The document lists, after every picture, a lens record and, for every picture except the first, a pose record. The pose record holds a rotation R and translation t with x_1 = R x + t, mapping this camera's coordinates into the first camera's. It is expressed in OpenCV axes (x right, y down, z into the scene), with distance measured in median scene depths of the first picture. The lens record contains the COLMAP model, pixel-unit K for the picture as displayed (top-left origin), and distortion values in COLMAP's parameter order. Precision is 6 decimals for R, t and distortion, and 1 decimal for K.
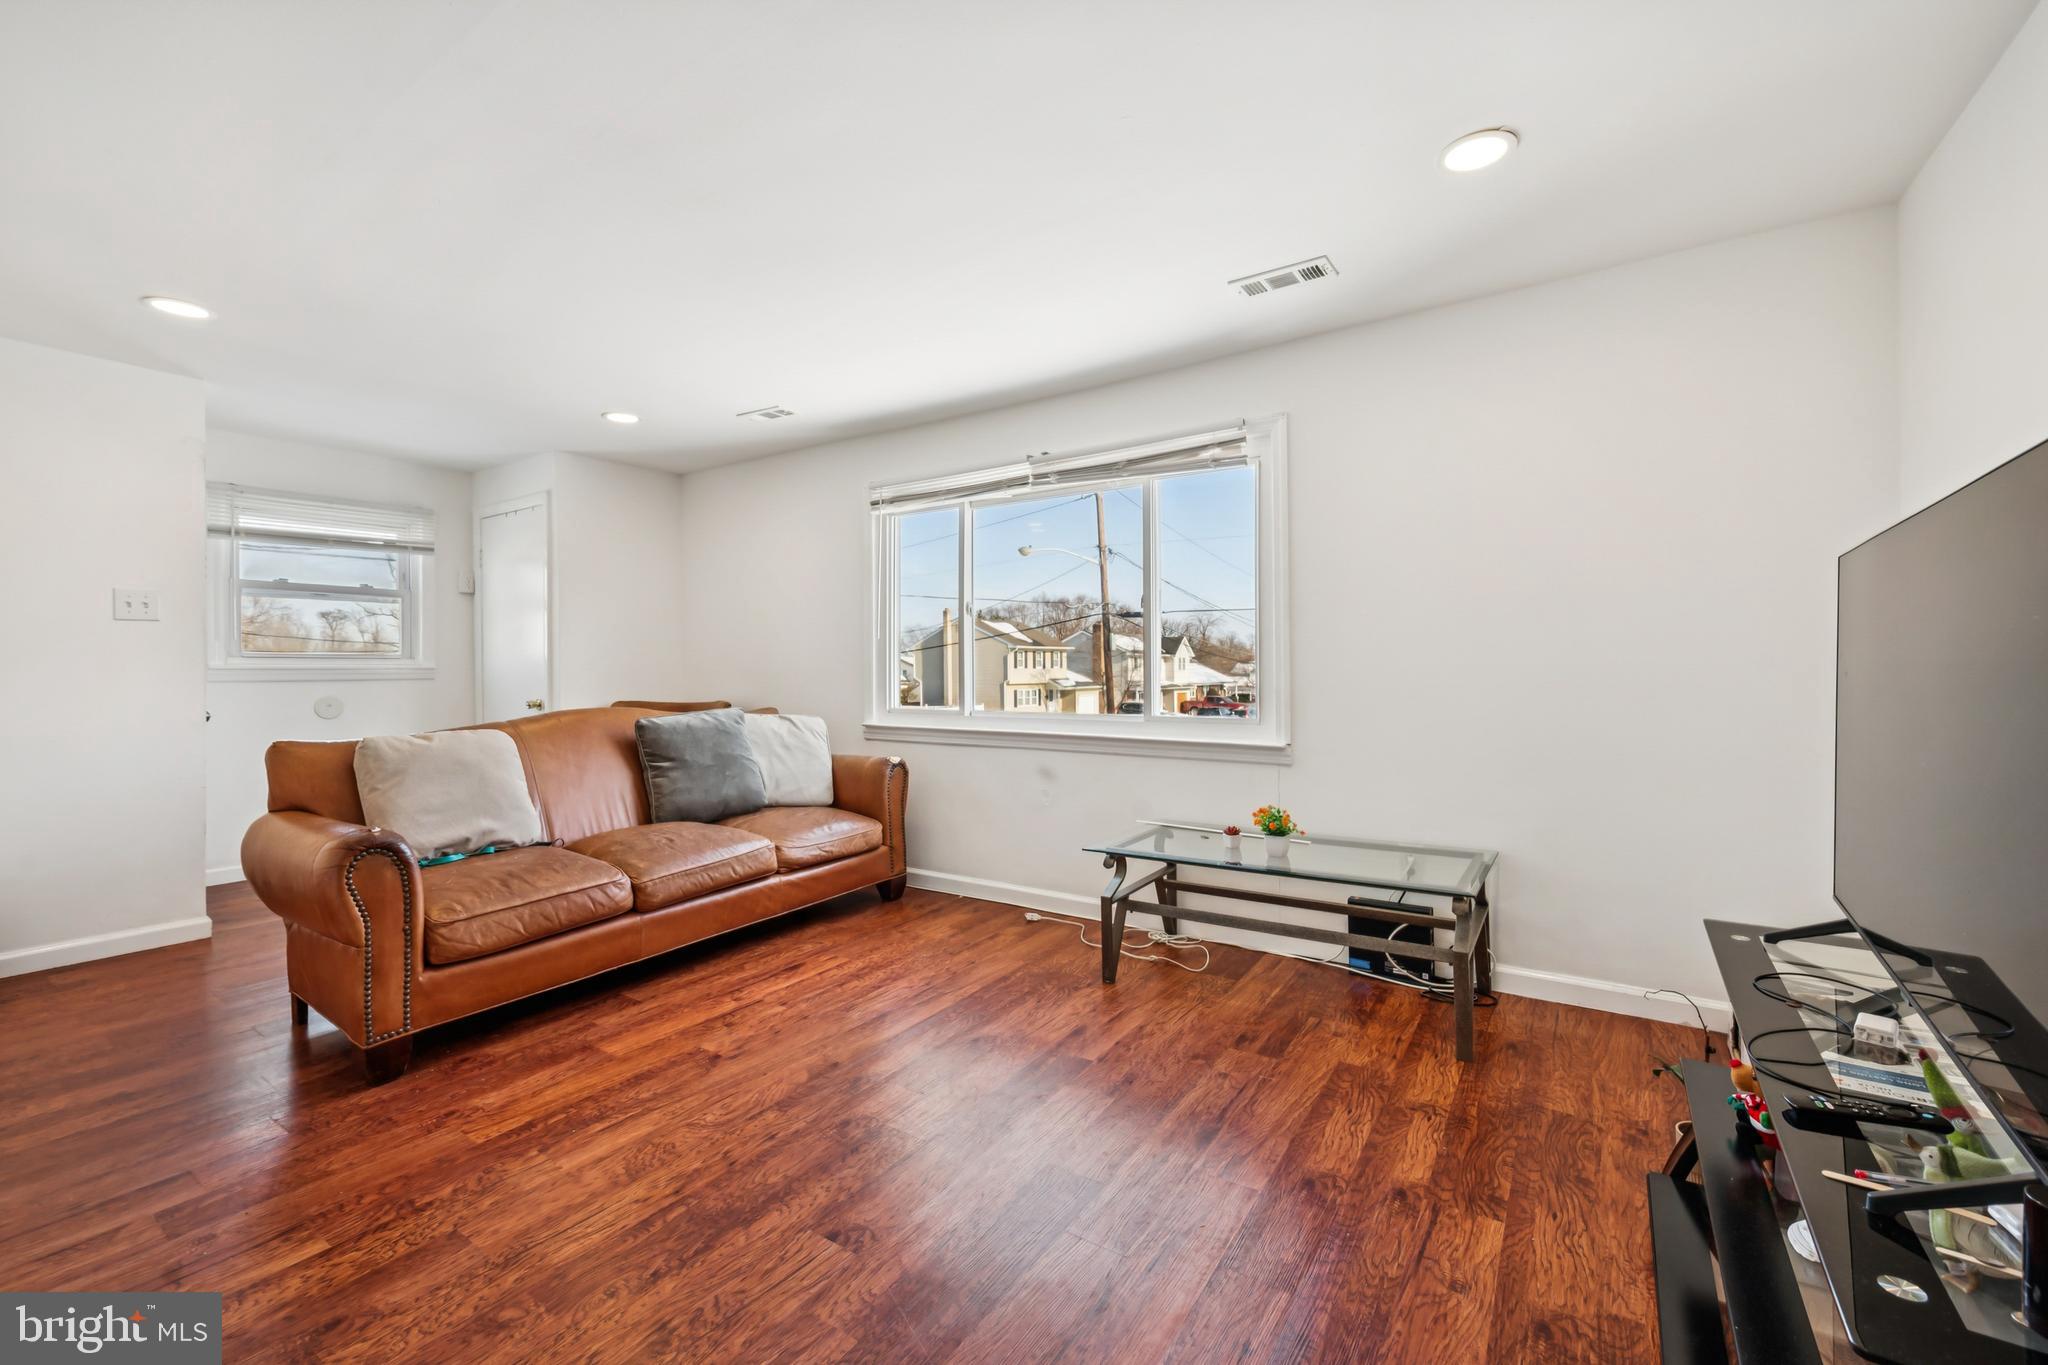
lens RADIAL K [[844.3, 0, 1045.2], [0, 844.3, 677.9], [0, 0, 1]] dist [0.000804, -0.000096]
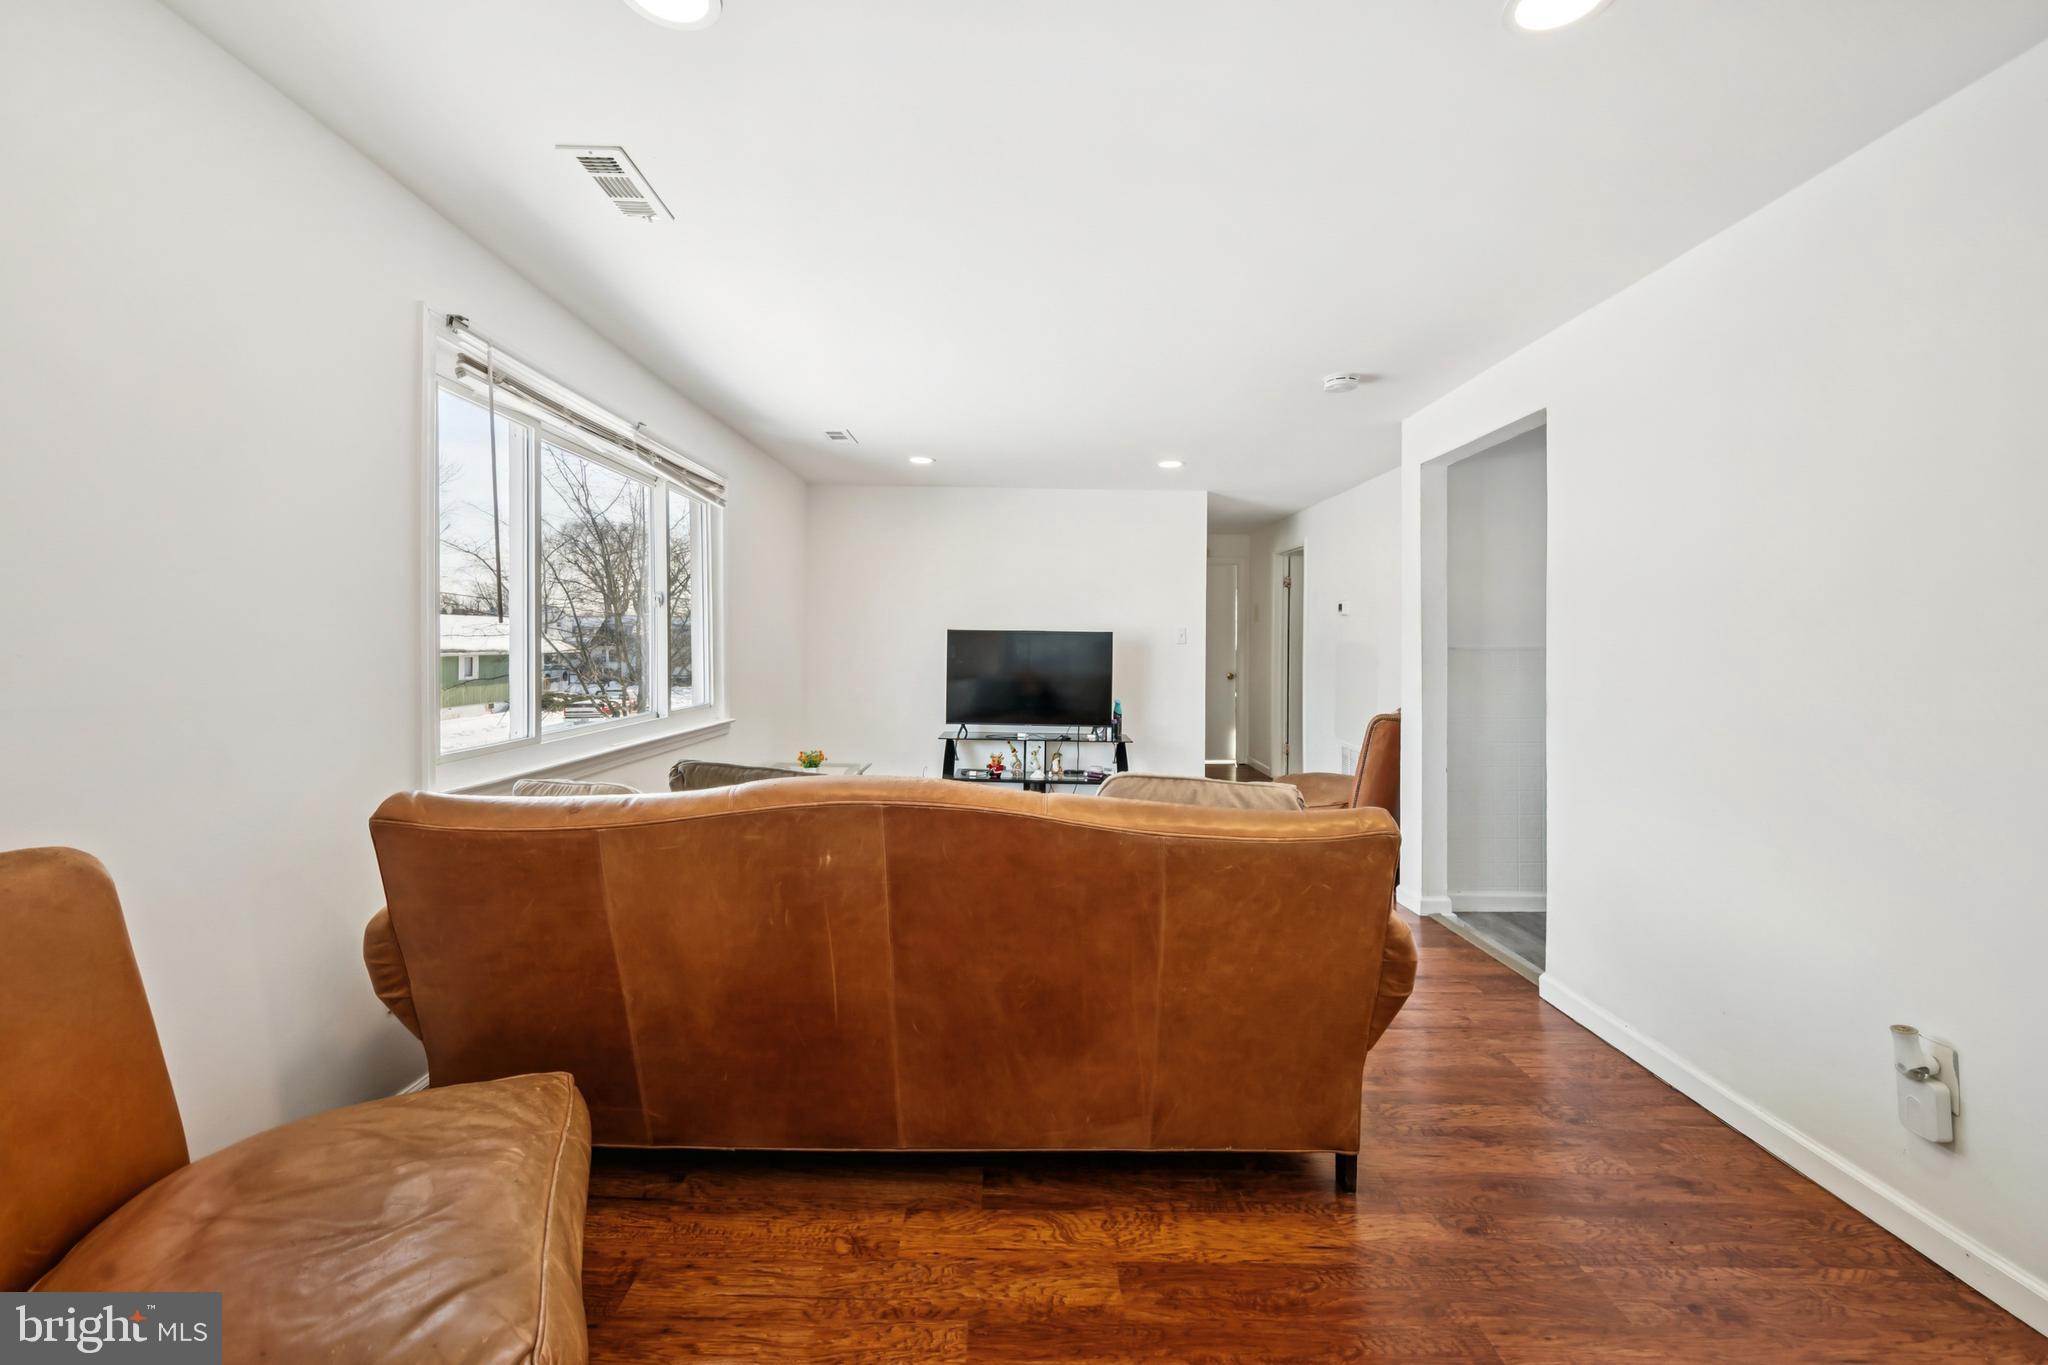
lens RADIAL K [[834.8, 0, 1026.1], [0, 834.8, 654.6], [0, 0, 1]] dist [0.000234, 0.000001]
pose [[-0.560398, -0.007224, 0.828192, -1.270663], [0.010599, 0.999818, 0.015893, -0.049040], [-0.828156, 0.017684, -0.560219, 1.556834]]
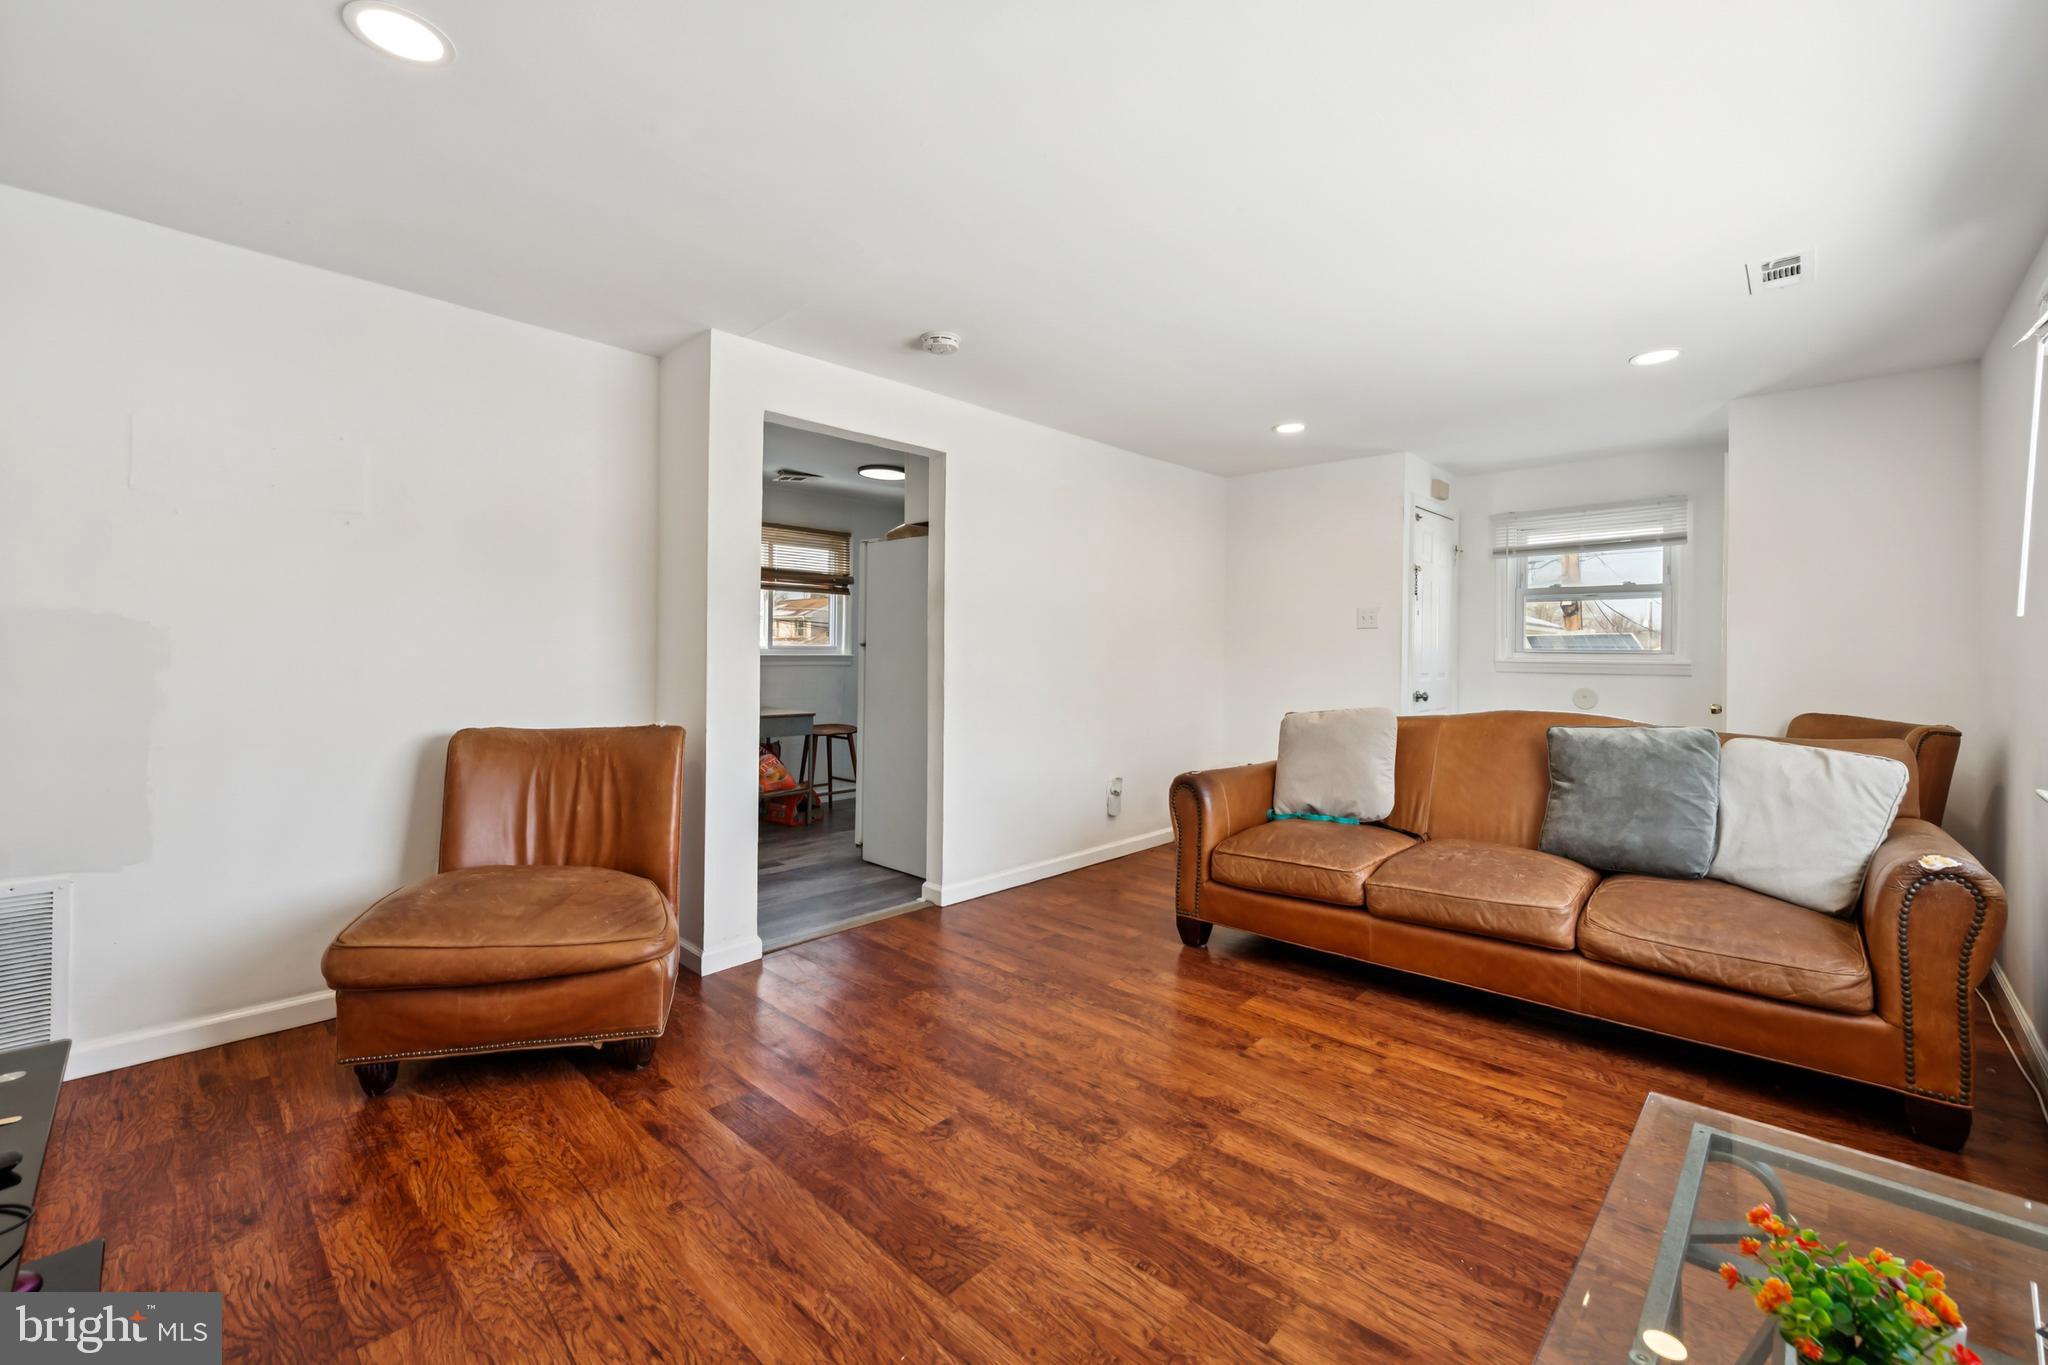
lens RADIAL K [[834.8, 0, 1026.1], [0, 834.8, 654.6], [0, 0, 1]] dist [0.000234, 0.000001]
pose [[-0.175330, 0.004125, -0.984501, 0.568815], [-0.022236, 0.999720, 0.008149, -0.024148], [0.984259, 0.023320, -0.175189, 0.800279]]
